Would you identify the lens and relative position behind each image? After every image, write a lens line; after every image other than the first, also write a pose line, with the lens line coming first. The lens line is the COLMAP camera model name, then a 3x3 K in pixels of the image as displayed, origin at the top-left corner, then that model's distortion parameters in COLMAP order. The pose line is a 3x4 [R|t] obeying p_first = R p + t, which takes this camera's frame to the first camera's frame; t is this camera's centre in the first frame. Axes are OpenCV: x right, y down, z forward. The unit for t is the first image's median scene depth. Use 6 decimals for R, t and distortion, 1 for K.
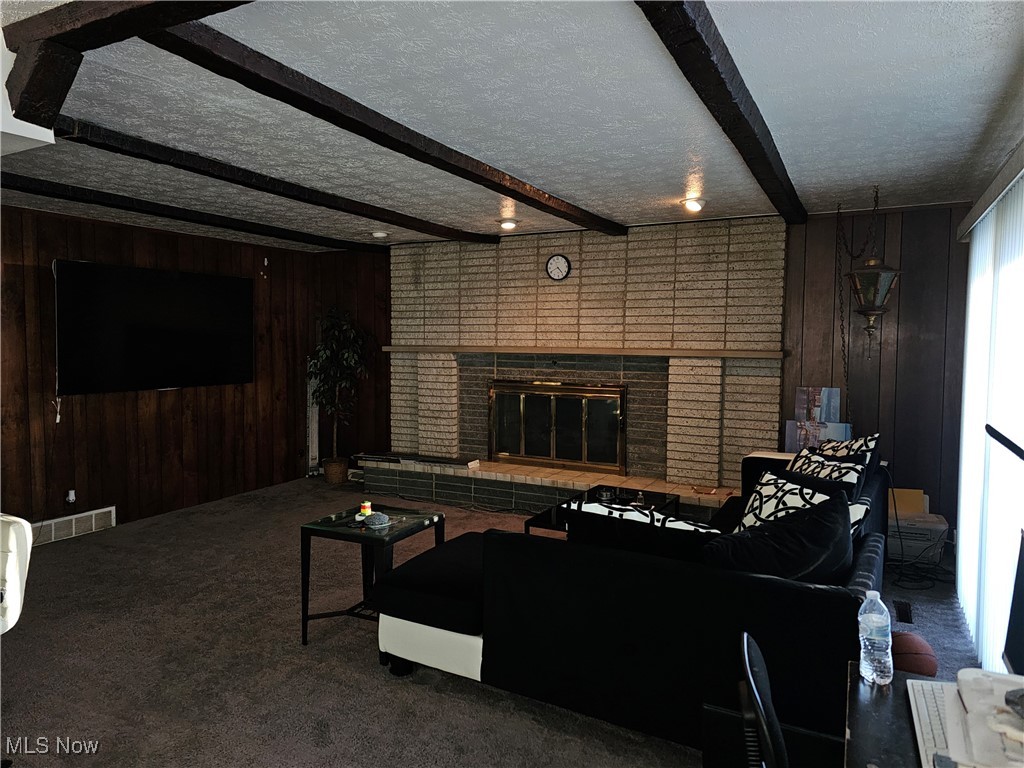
lens RADIAL K [[676.8, 0, 512.0], [0, 676.8, 384.0], [0, 0, 1]] dist [0.049797, -0.057716]
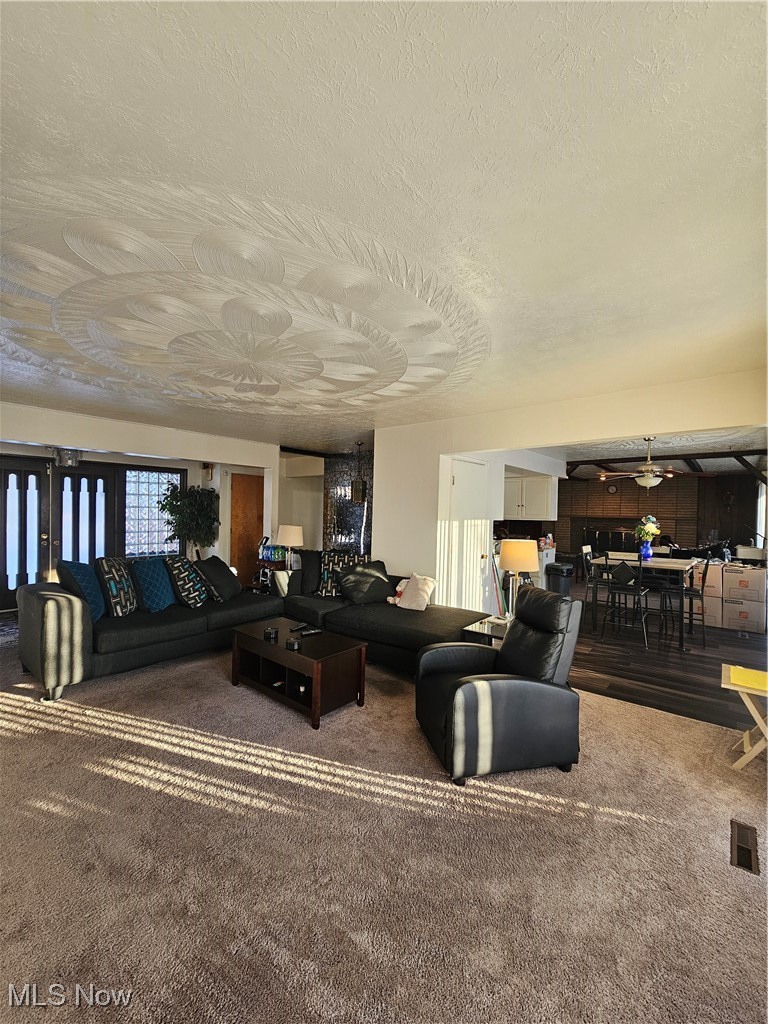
lens RADIAL K [[424.8, 0, 384.0], [0, 424.8, 512.0], [0, 0, 1]] dist [-0.000543, -0.000053]
pose [[0.979726, 0.012905, -0.199924, -0.550127], [-0.025470, 0.997849, -0.060404, 0.070386], [0.198714, 0.064272, 0.977948, -1.058586]]
